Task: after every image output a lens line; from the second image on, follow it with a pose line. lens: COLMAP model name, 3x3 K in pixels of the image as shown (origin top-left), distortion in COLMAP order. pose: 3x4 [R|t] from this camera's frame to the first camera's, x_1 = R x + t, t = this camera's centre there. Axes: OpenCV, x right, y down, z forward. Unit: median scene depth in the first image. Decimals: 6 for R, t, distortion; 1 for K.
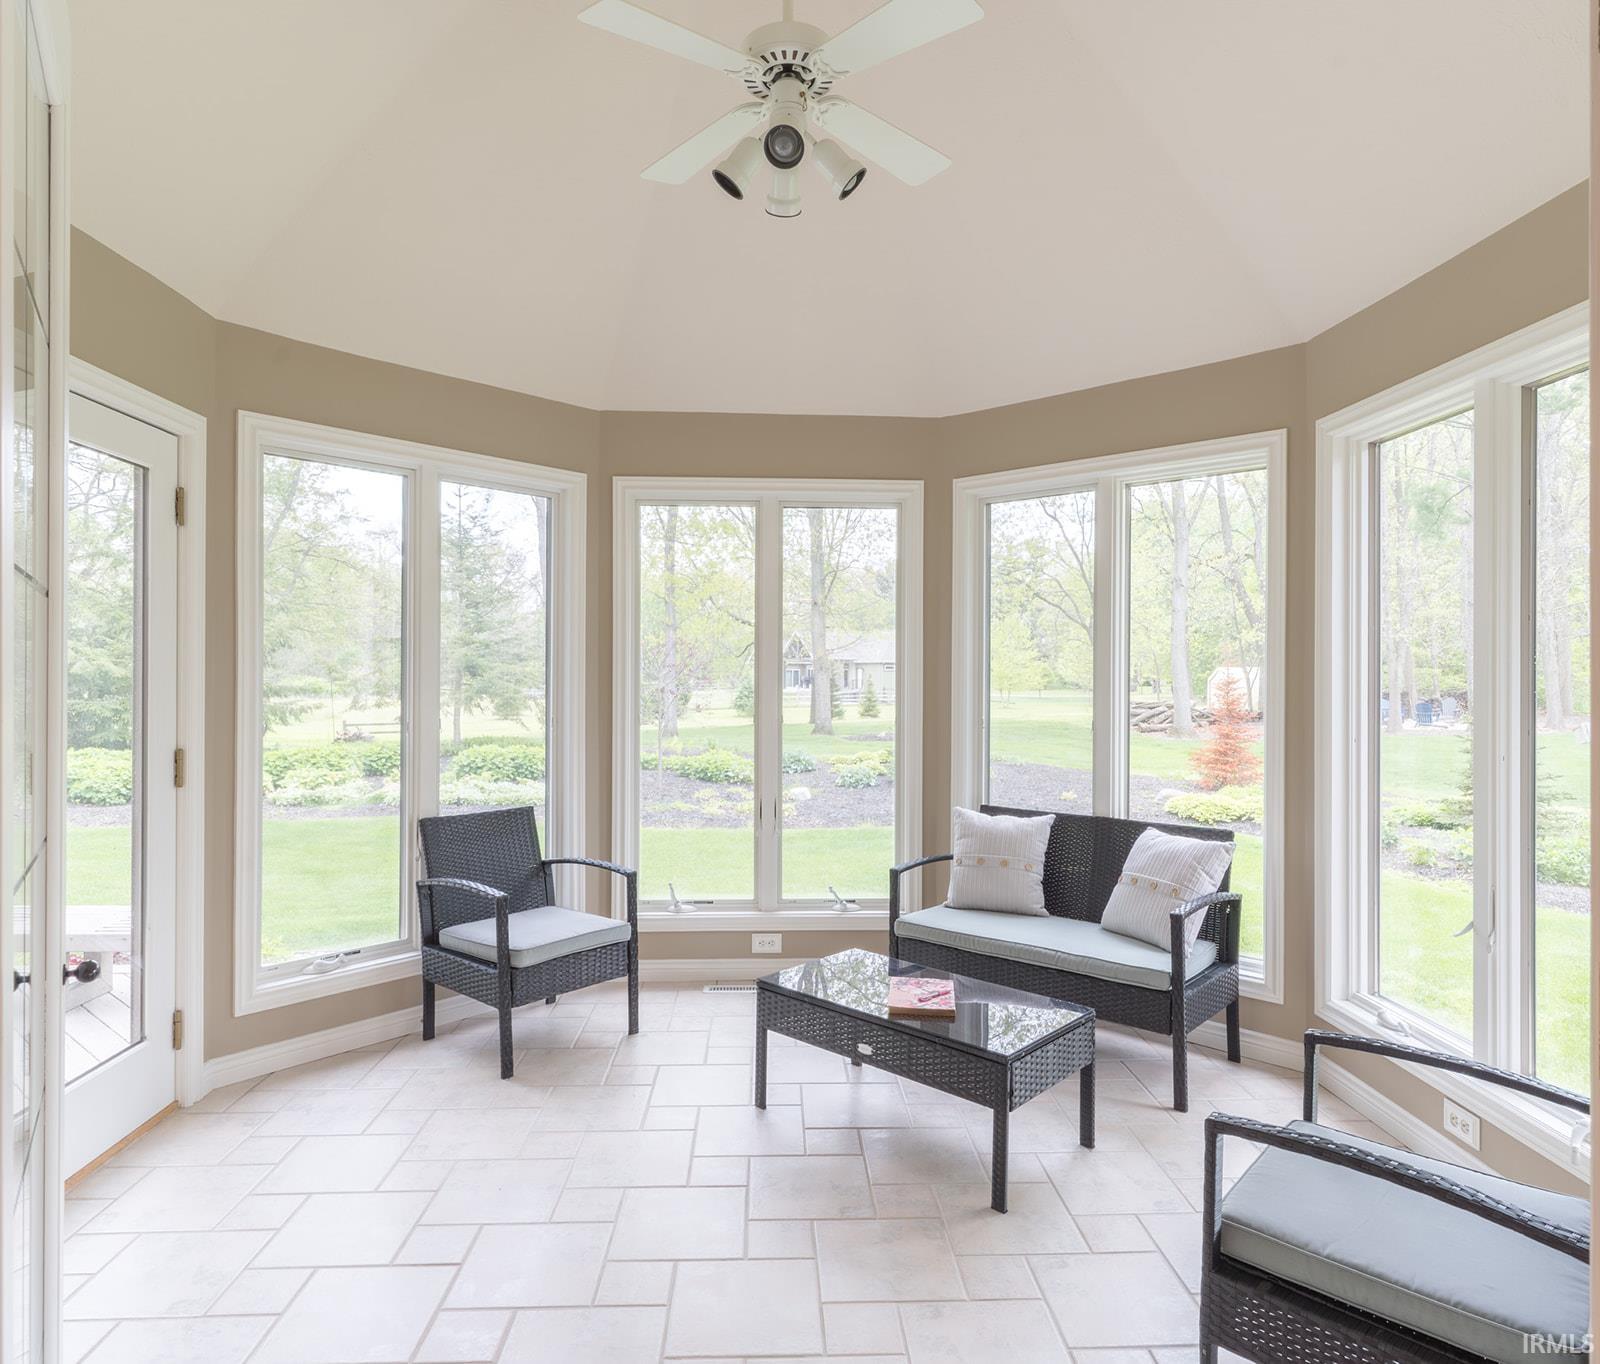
lens RADIAL K [[993.5, 0, 800.0], [0, 993.5, 682.0], [0, 0, 1]] dist [0.005087, 0.001101]
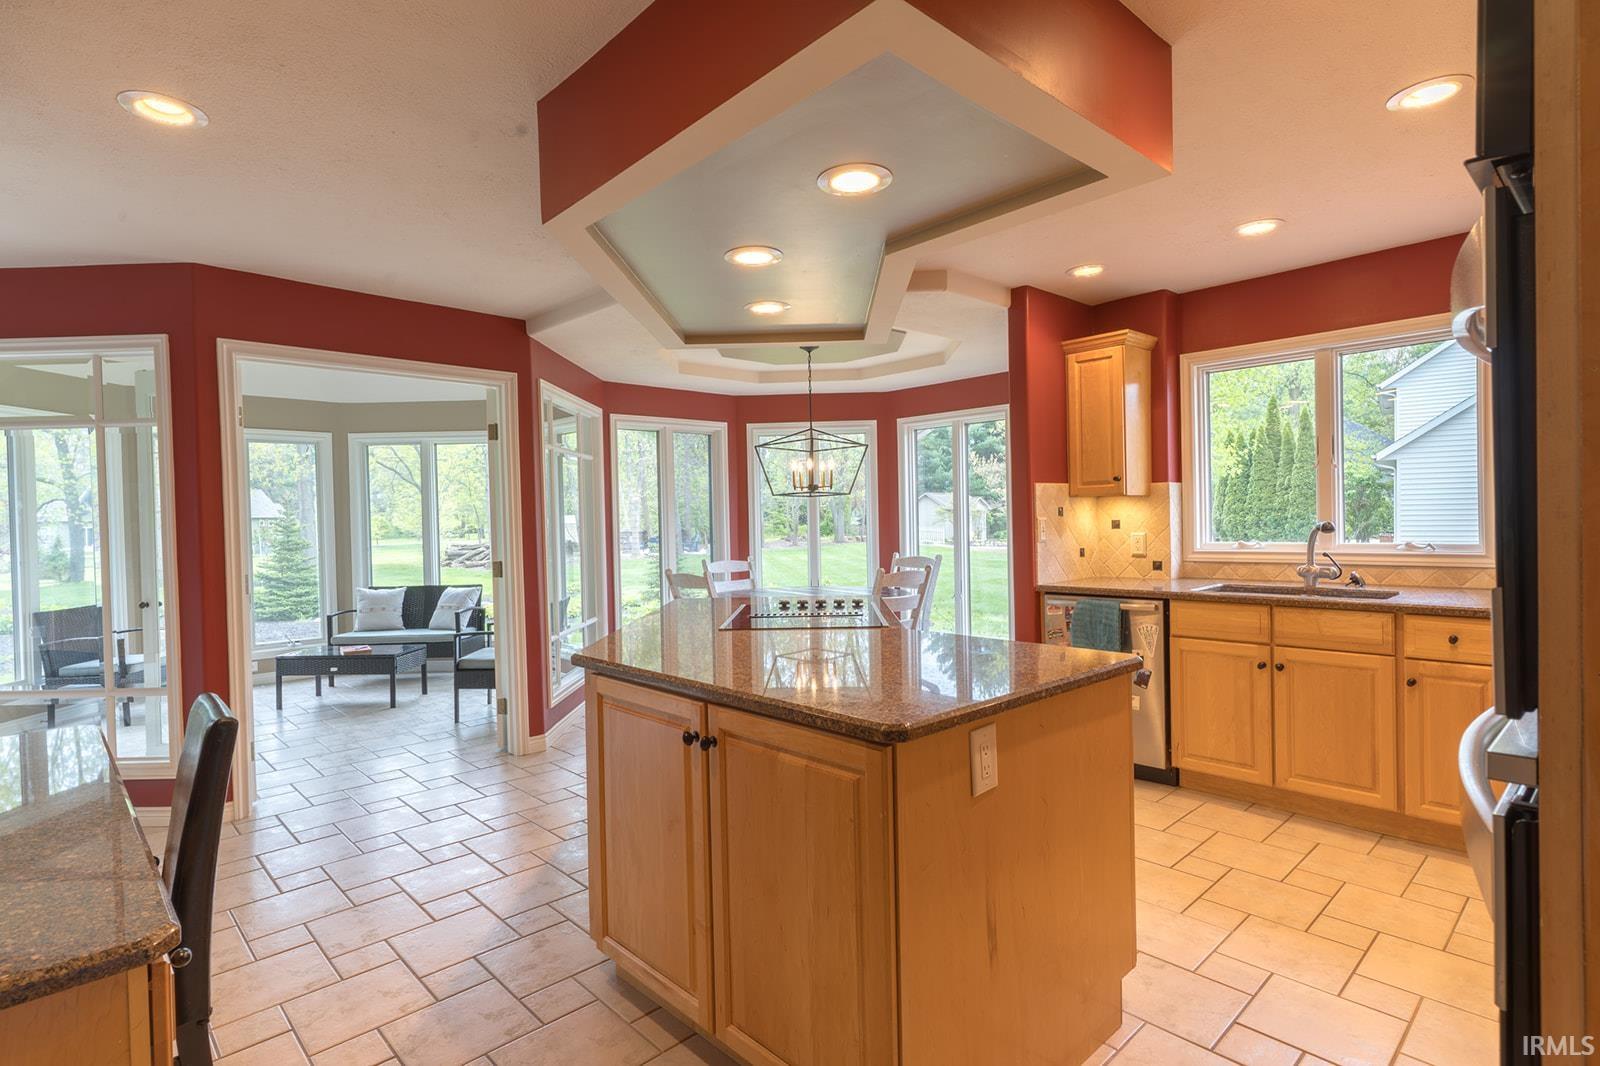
lens RADIAL K [[796.9, 0, 820.3], [0, 796.9, 525.7], [0, 0, 1]] dist [0.000381, -0.000315]
pose [[0.734038, -0.028064, 0.678528, -0.291720], [0.030860, 0.999492, 0.007955, 0.008145], [-0.678406, 0.015100, 0.734532, -1.018358]]
